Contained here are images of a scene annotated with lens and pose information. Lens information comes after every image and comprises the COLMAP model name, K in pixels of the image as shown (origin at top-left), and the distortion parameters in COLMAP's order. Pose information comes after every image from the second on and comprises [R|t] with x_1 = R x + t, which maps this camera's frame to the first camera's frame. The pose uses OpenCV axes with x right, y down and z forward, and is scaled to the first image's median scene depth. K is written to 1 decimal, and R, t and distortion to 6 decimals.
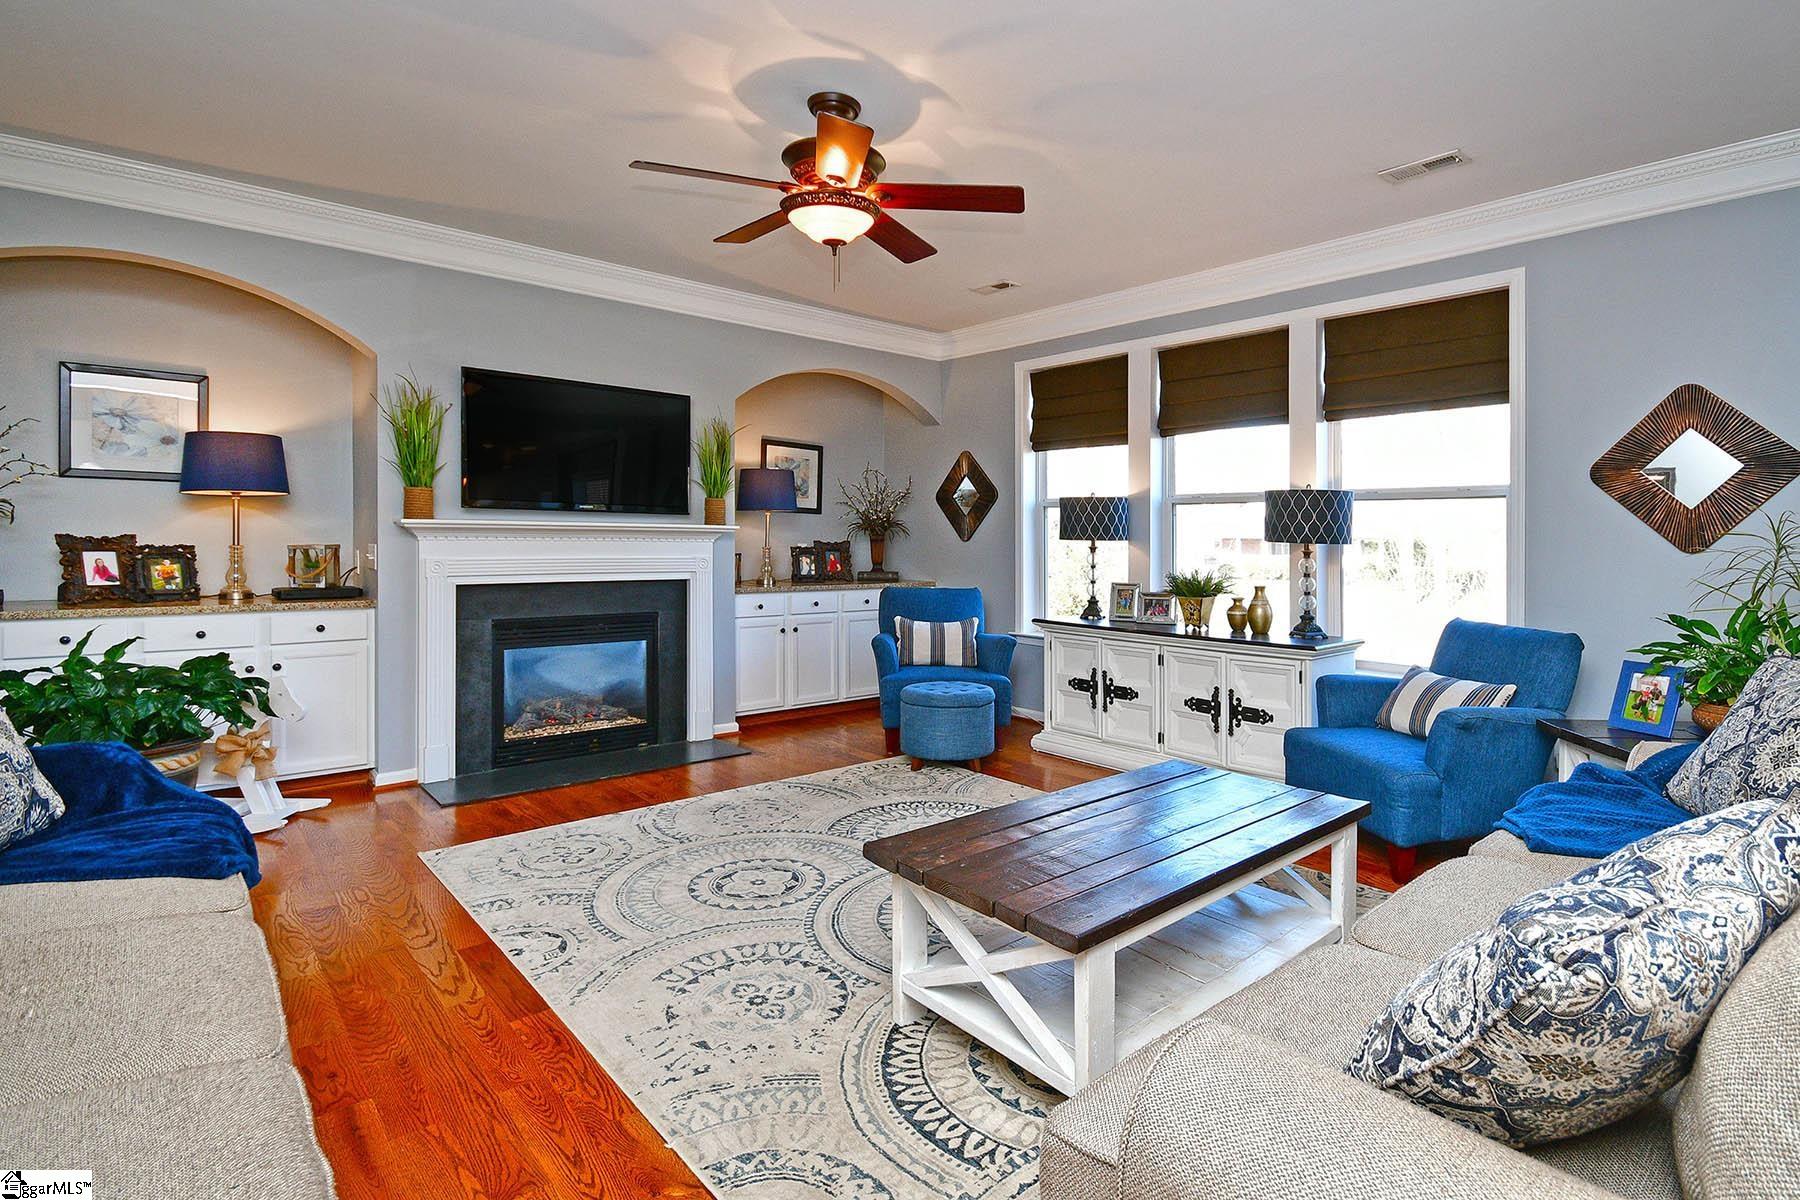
lens RADIAL K [[878.8, 0, 898.7], [0, 878.8, 539.0], [0, 0, 1]] dist [0.001011, 0.000142]
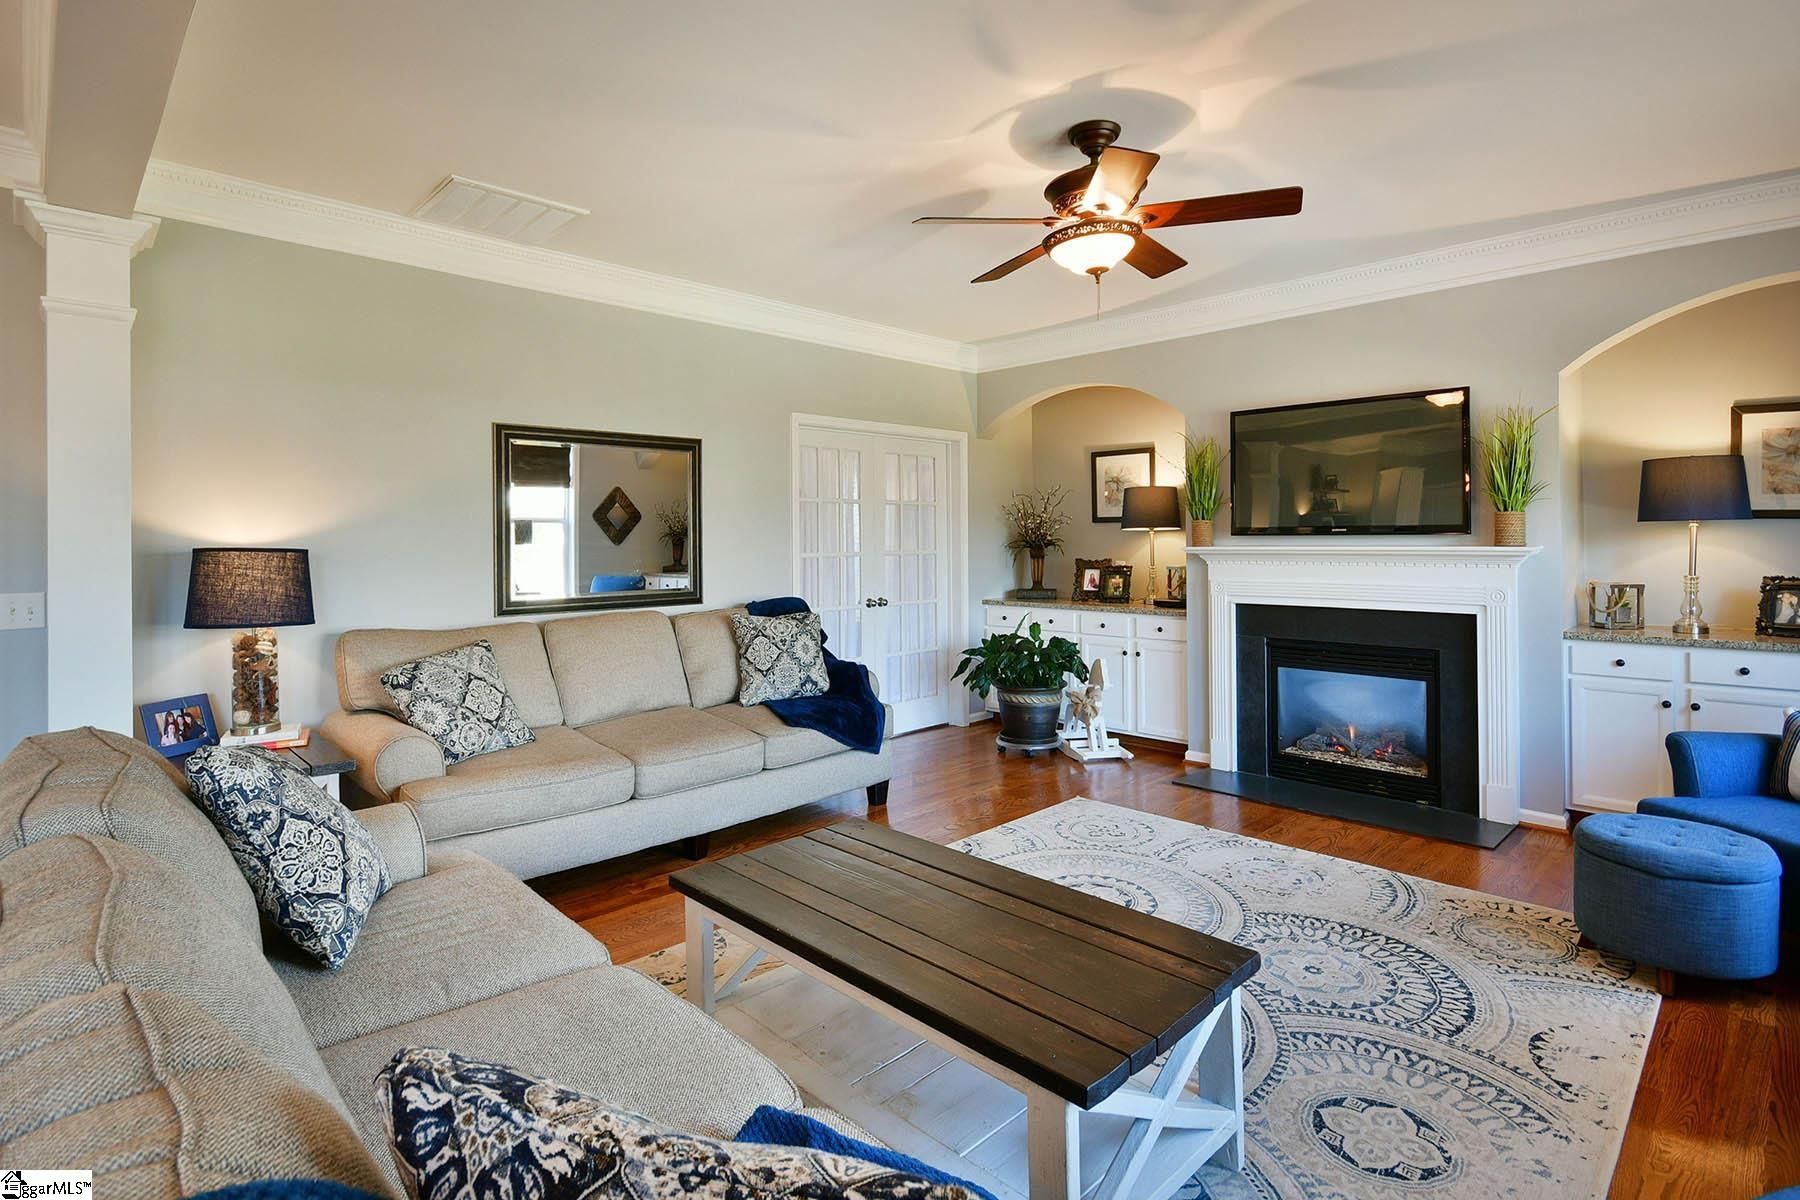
lens RADIAL K [[884.5, 0, 899.1], [0, 884.5, 551.3], [0, 0, 1]] dist [0.000103, -0.000102]
pose [[0.074034, -0.002685, -0.997252, 0.611981], [0.007036, 0.999973, -0.002170, -0.015762], [0.997231, -0.006856, 0.074051, 0.482482]]
